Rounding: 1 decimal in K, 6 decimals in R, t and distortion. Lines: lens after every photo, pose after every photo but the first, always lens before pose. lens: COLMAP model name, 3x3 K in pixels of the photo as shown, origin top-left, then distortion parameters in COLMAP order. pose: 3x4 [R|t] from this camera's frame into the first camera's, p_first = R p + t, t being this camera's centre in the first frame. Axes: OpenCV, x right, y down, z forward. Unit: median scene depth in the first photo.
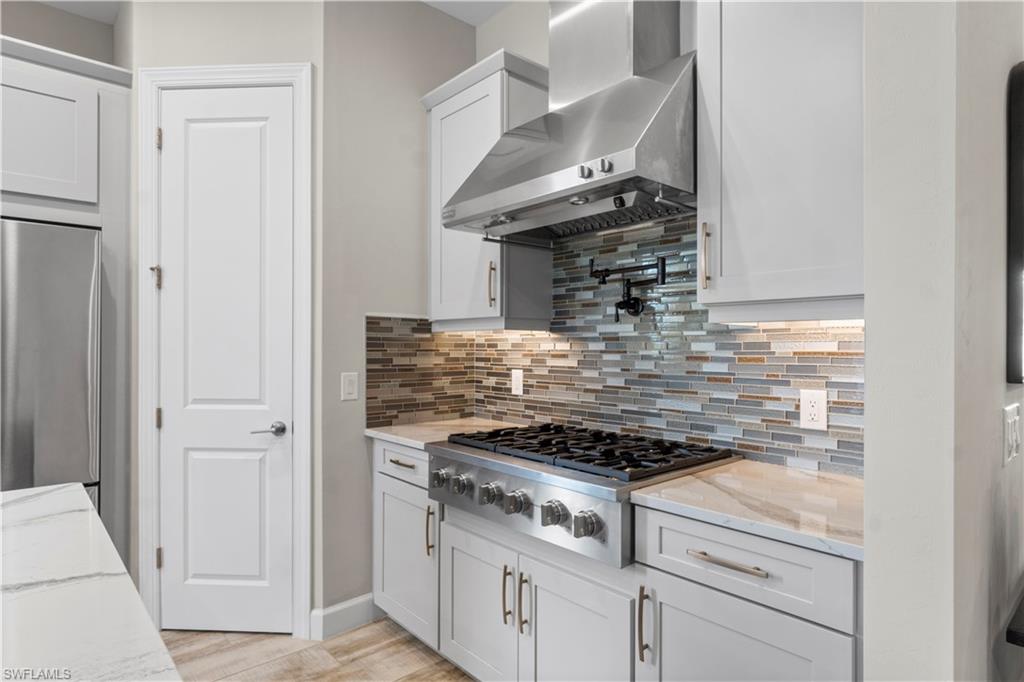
lens RADIAL K [[563.1, 0, 510.9], [0, 563.1, 339.6], [0, 0, 1]] dist [-0.001653, 0.000460]
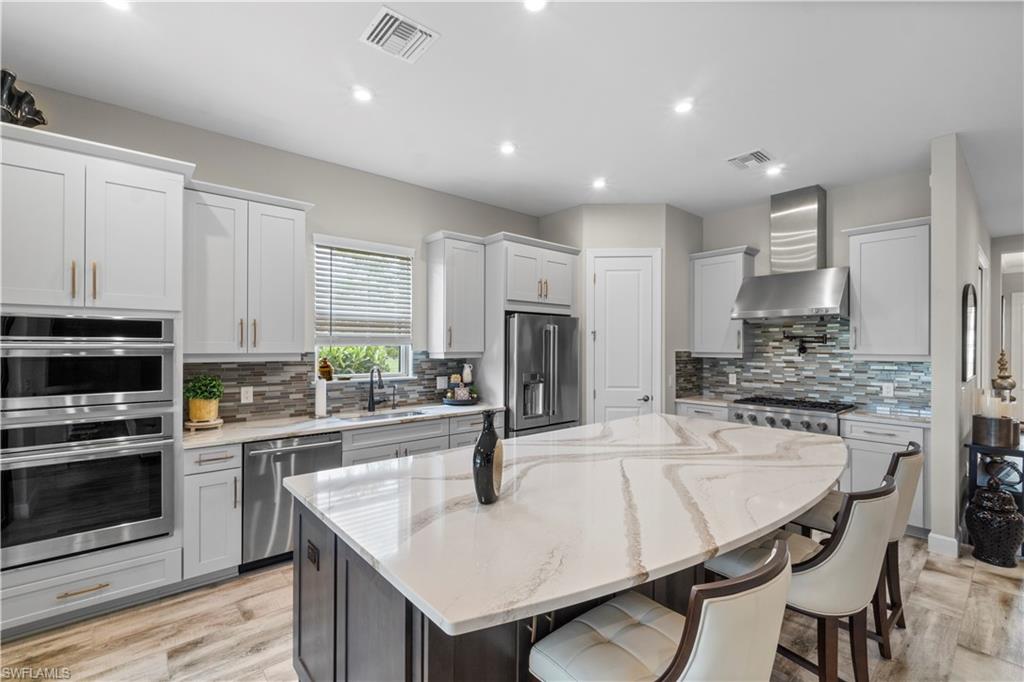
lens RADIAL K [[445.0, 0, 513.0], [0, 445.0, 346.6], [0, 0, 1]] dist [-0.001246, -0.000217]
pose [[0.999944, -0.000615, -0.010585, -1.000449], [0.000769, 0.999895, 0.014470, -0.097073], [0.010575, -0.014477, 0.999839, -0.955387]]
